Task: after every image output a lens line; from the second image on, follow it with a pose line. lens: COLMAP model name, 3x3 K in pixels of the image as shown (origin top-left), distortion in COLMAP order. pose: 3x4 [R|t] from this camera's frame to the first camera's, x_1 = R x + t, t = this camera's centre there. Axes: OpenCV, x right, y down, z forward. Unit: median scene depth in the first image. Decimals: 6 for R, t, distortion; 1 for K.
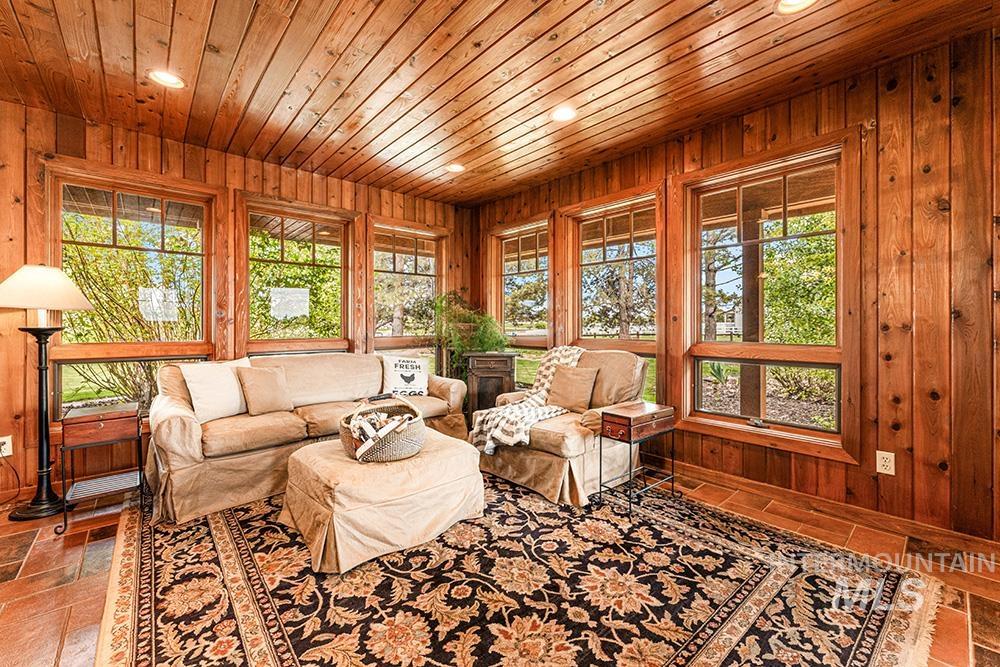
lens RADIAL K [[406.9, 0, 493.2], [0, 406.9, 326.7], [0, 0, 1]] dist [-0.003950, 0.000302]
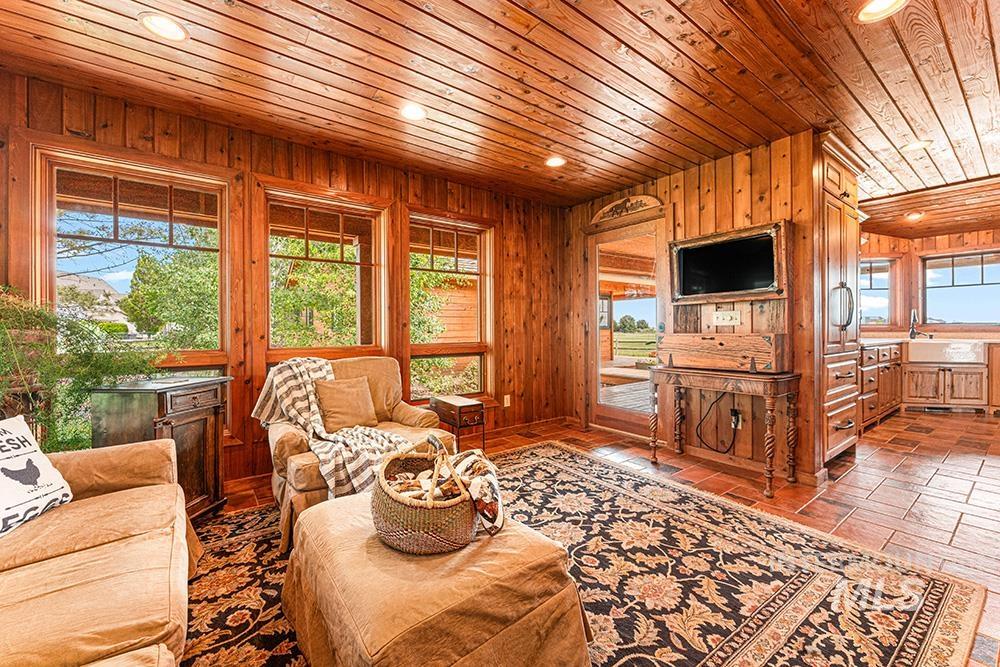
lens RADIAL K [[406.9, 0, 493.7], [0, 406.9, 327.0], [0, 0, 1]] dist [-0.003950, 0.000302]
pose [[0.078153, 0.002021, 0.996939, -1.263192], [0.016578, 0.999857, -0.003326, -0.013733], [-0.996804, 0.016787, 0.078108, 1.179588]]
